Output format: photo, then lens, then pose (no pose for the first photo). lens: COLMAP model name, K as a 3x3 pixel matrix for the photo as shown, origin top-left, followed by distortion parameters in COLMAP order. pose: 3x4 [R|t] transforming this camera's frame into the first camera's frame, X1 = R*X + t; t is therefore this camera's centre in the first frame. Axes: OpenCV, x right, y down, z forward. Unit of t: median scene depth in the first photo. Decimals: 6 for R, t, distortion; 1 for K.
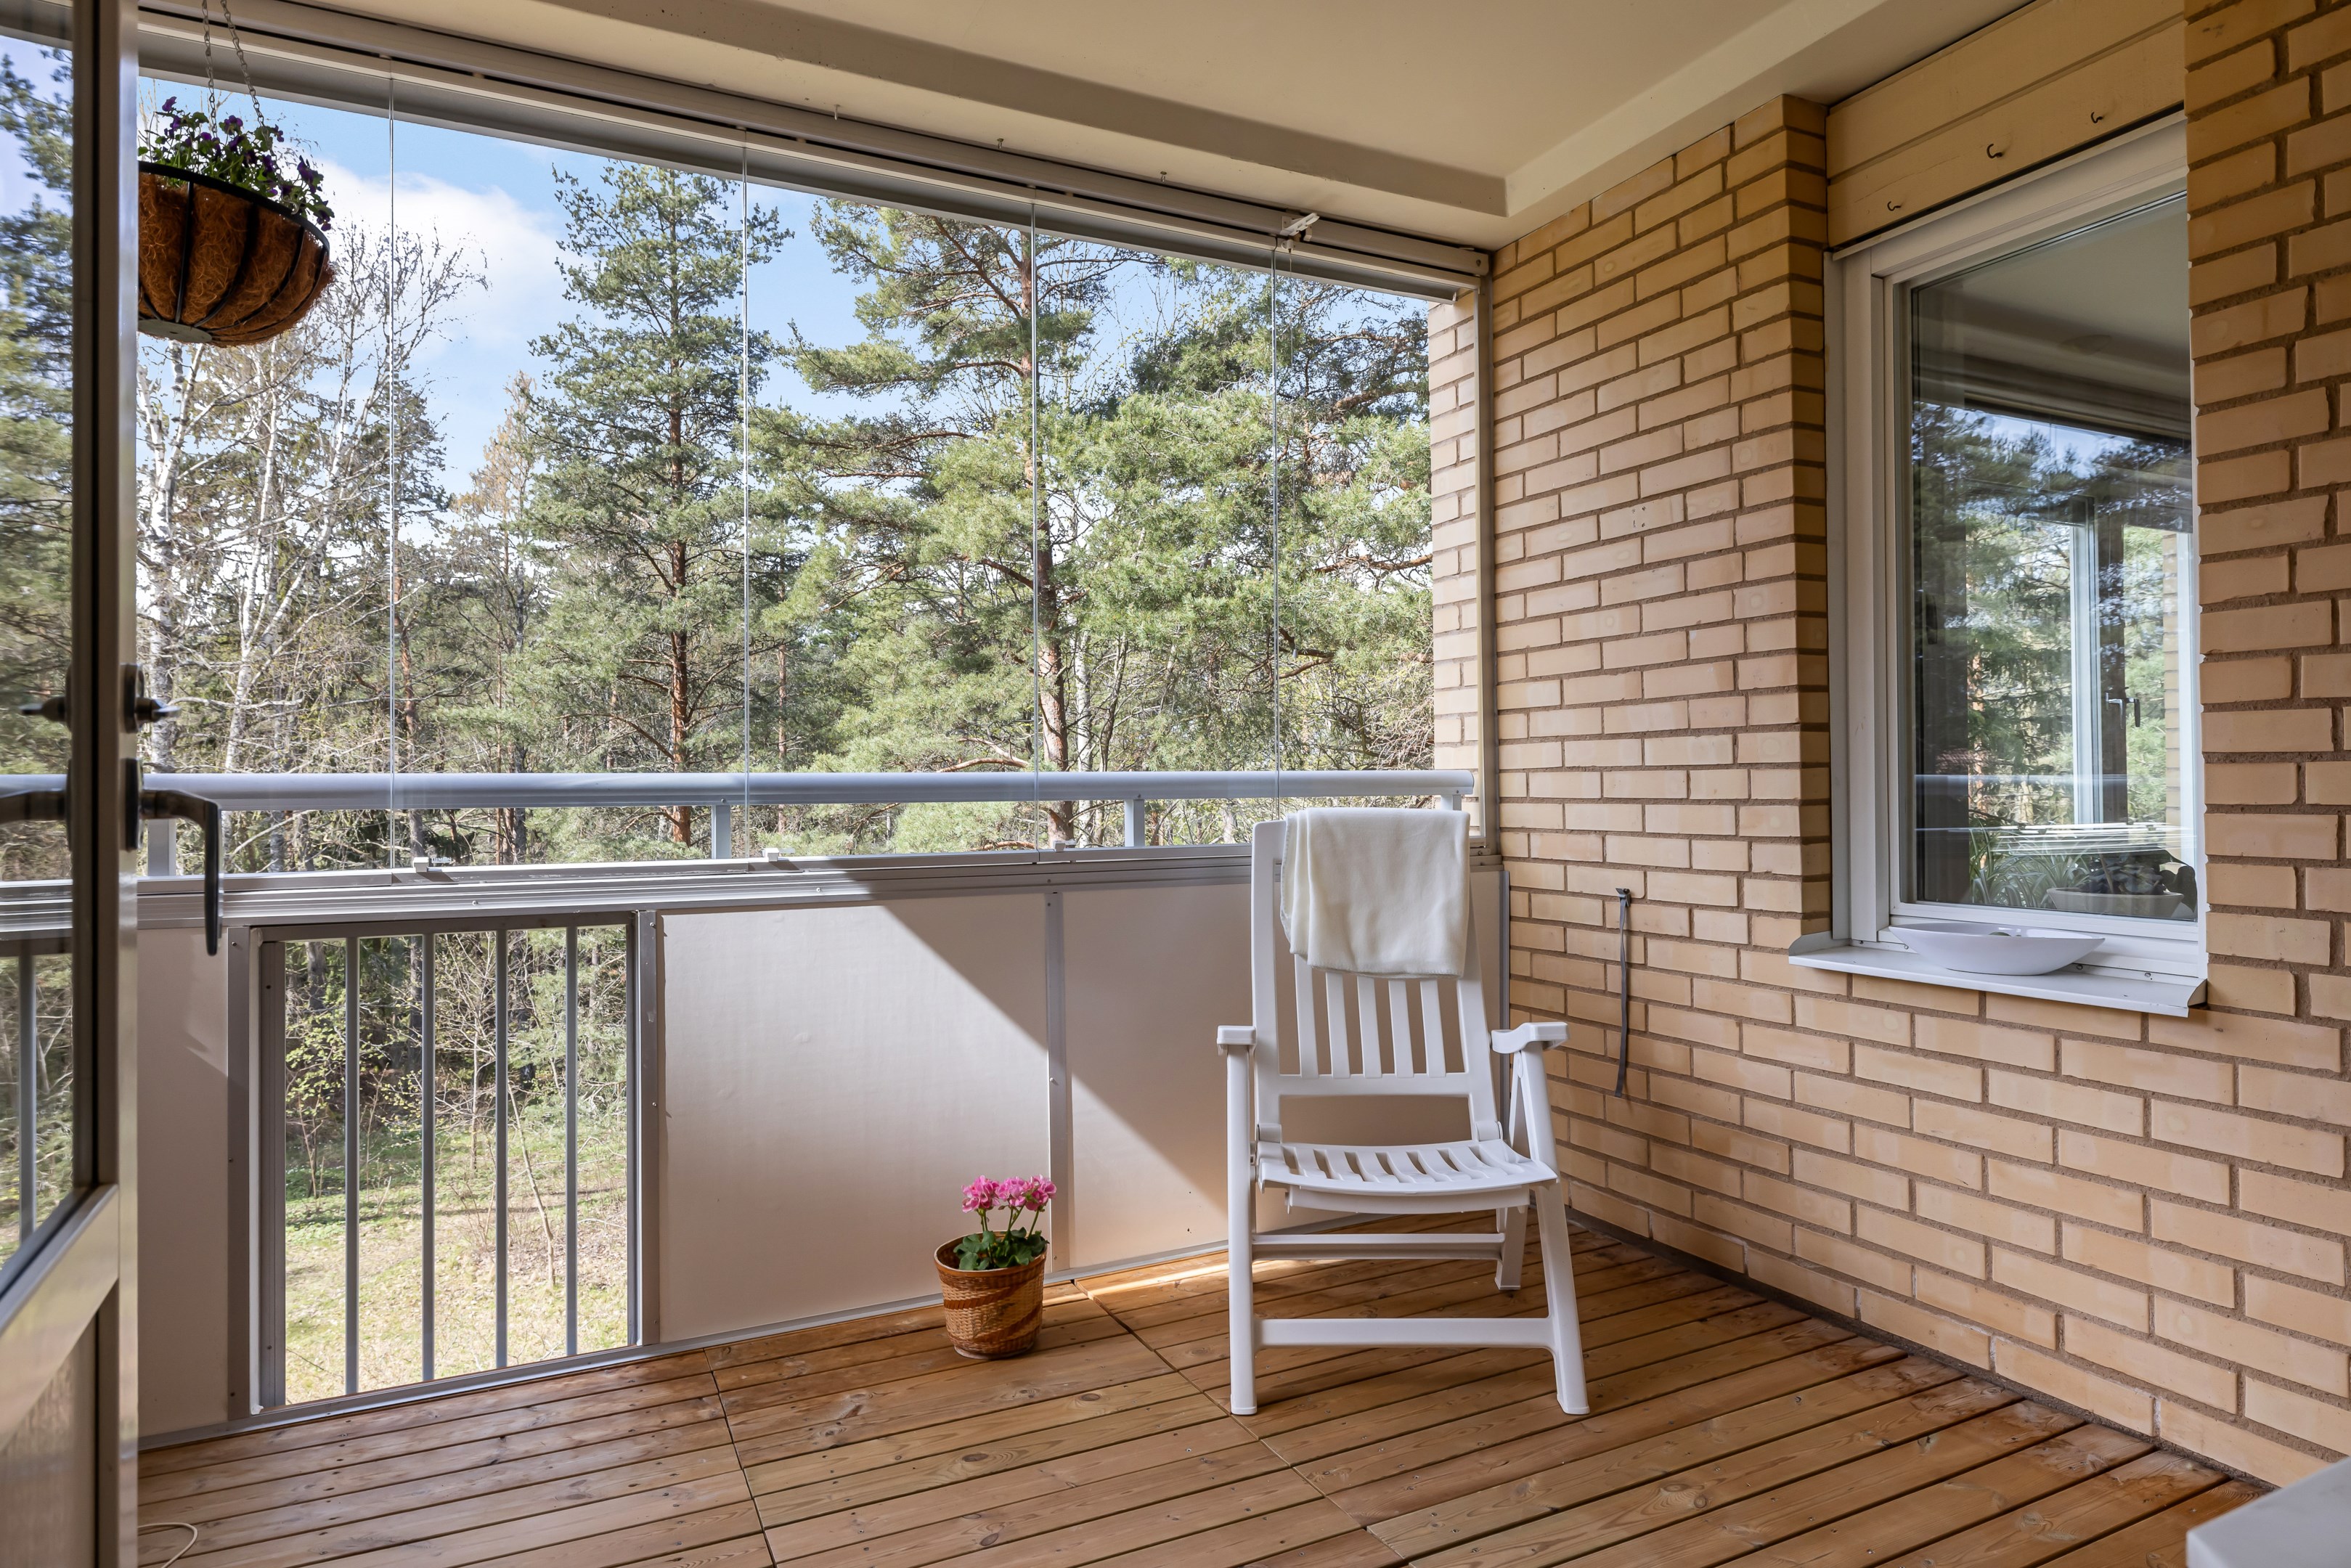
lens RADIAL K [[1340.4, 0, 1176.9], [0, 1340.4, 780.6], [0, 0, 1]] dist [-0.001553, -0.001067]
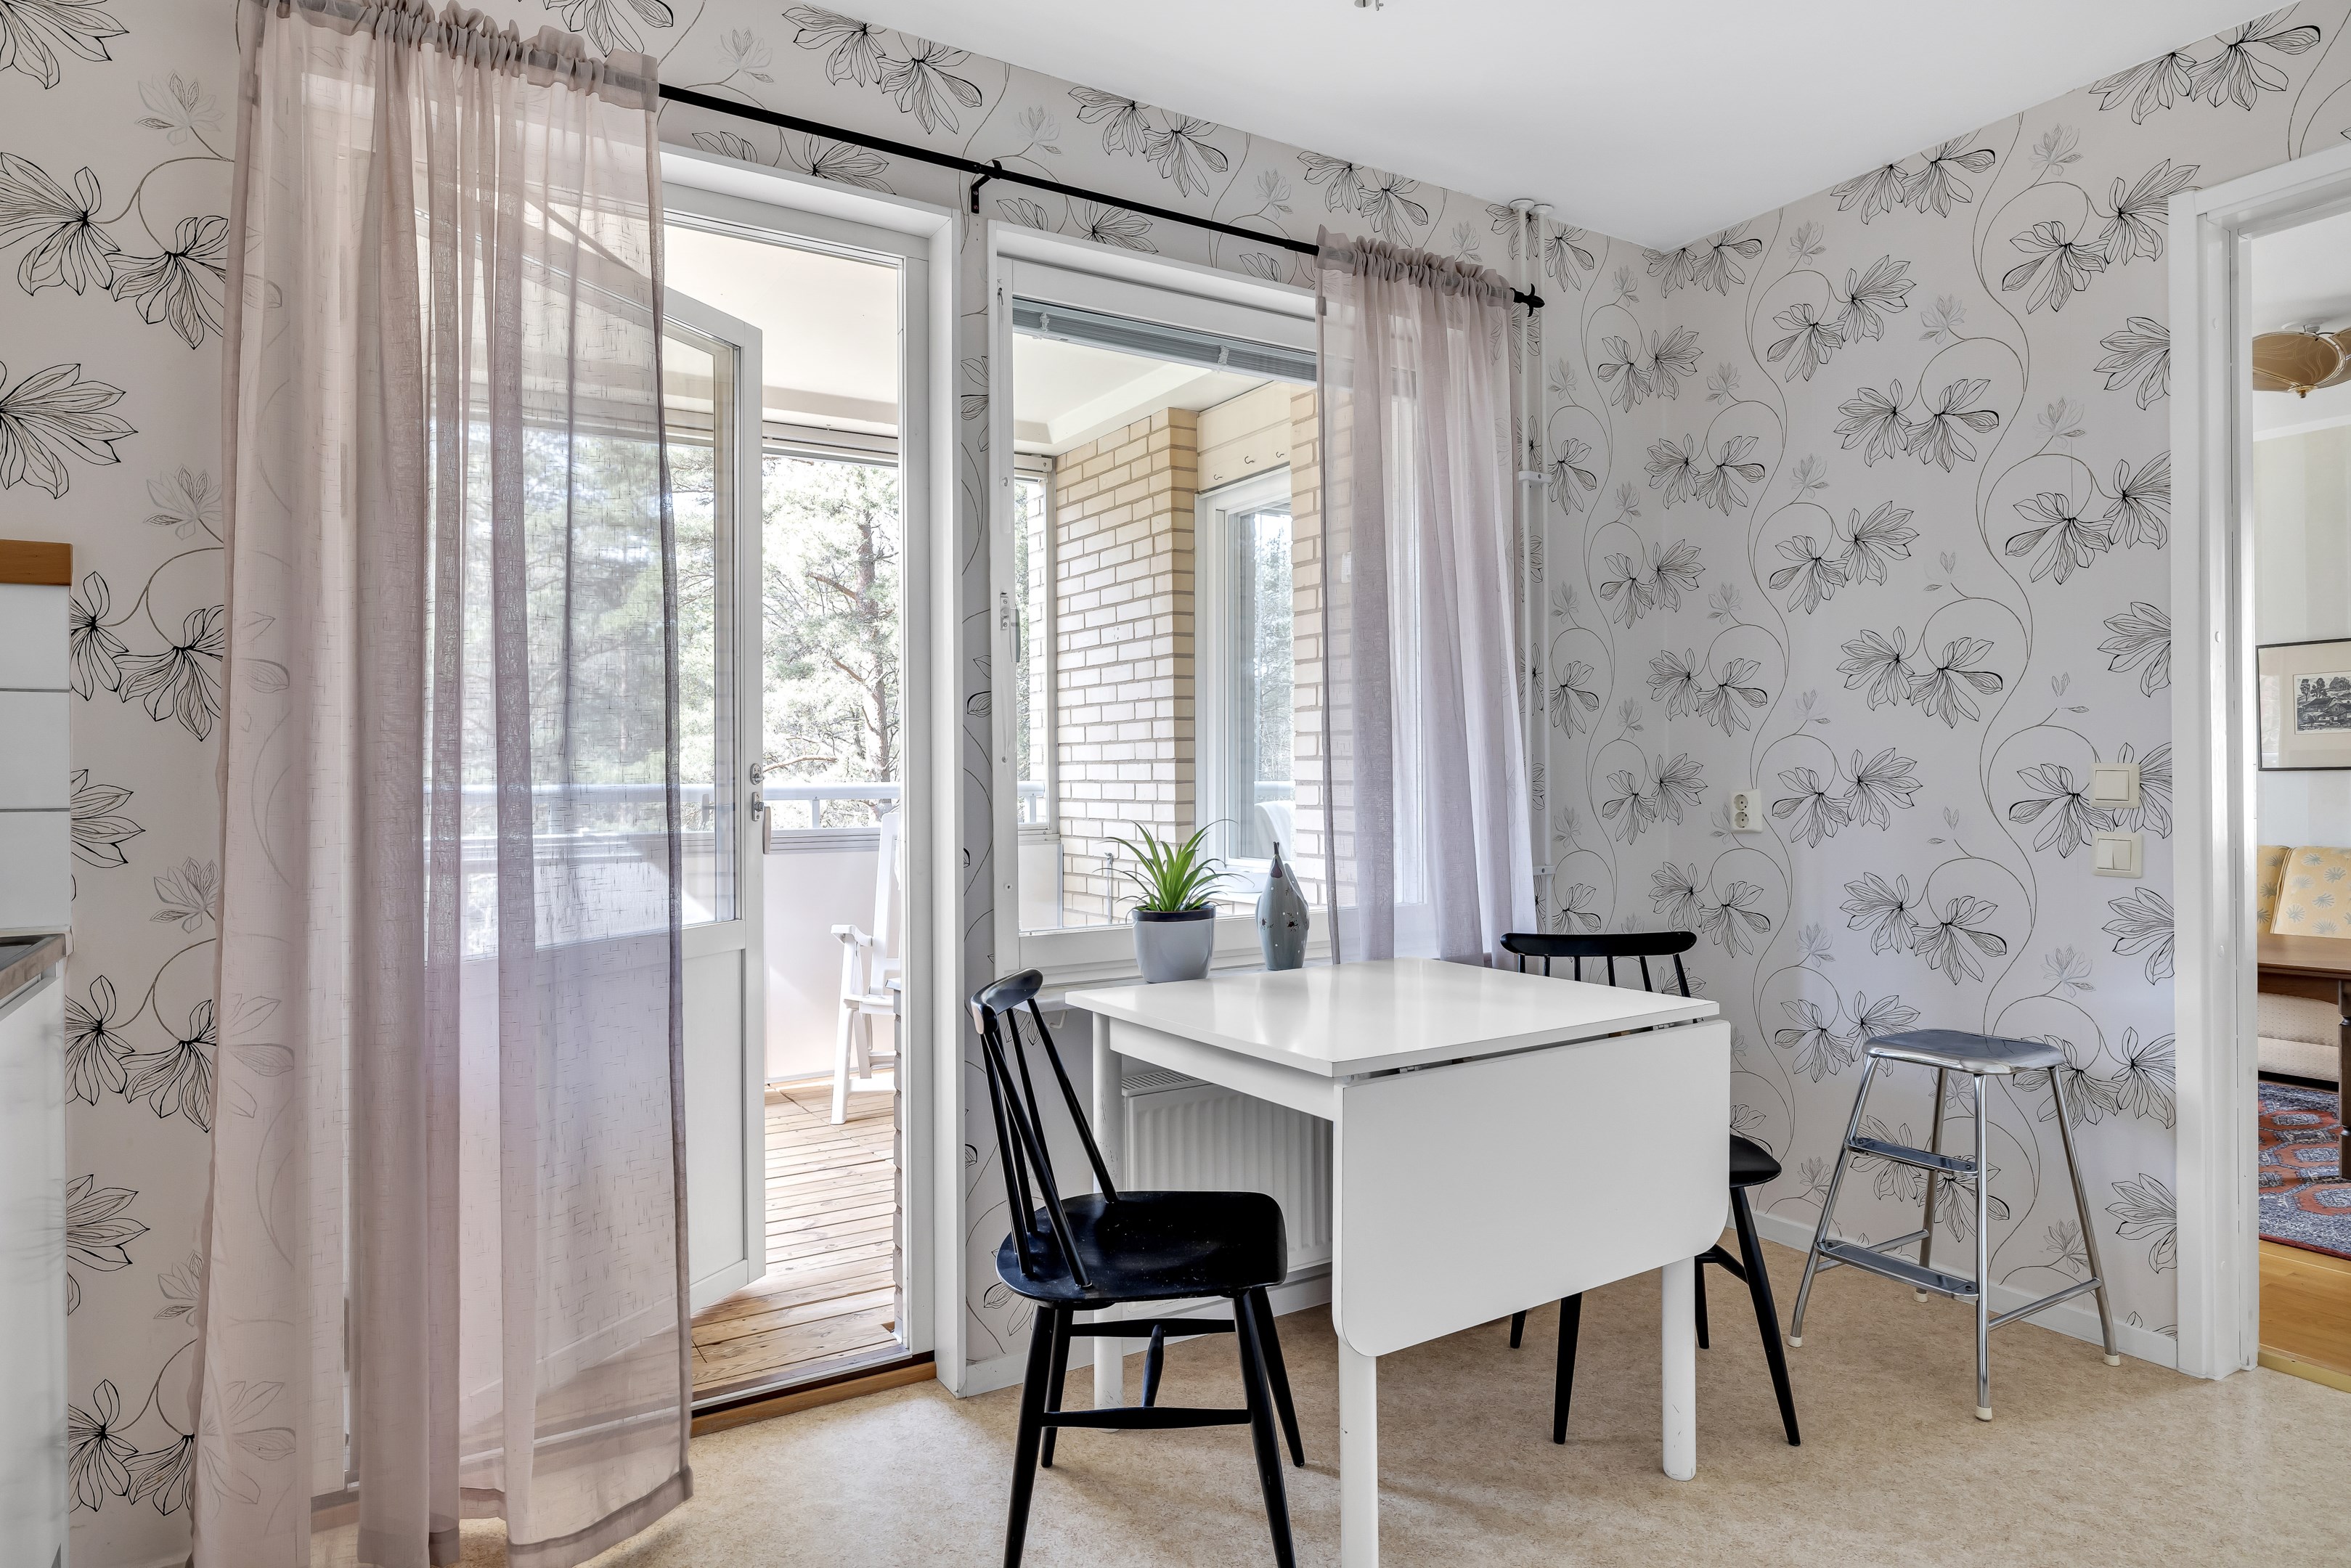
lens RADIAL K [[1392.4, 0, 1184.1], [0, 1392.4, 777.9], [0, 0, 1]] dist [-0.005074, 0.000432]
pose [[0.995809, 0.004887, 0.091325, 0.064252], [-0.005363, 0.999973, 0.004967, -0.005470], [-0.091298, -0.005436, 0.995809, -0.180562]]
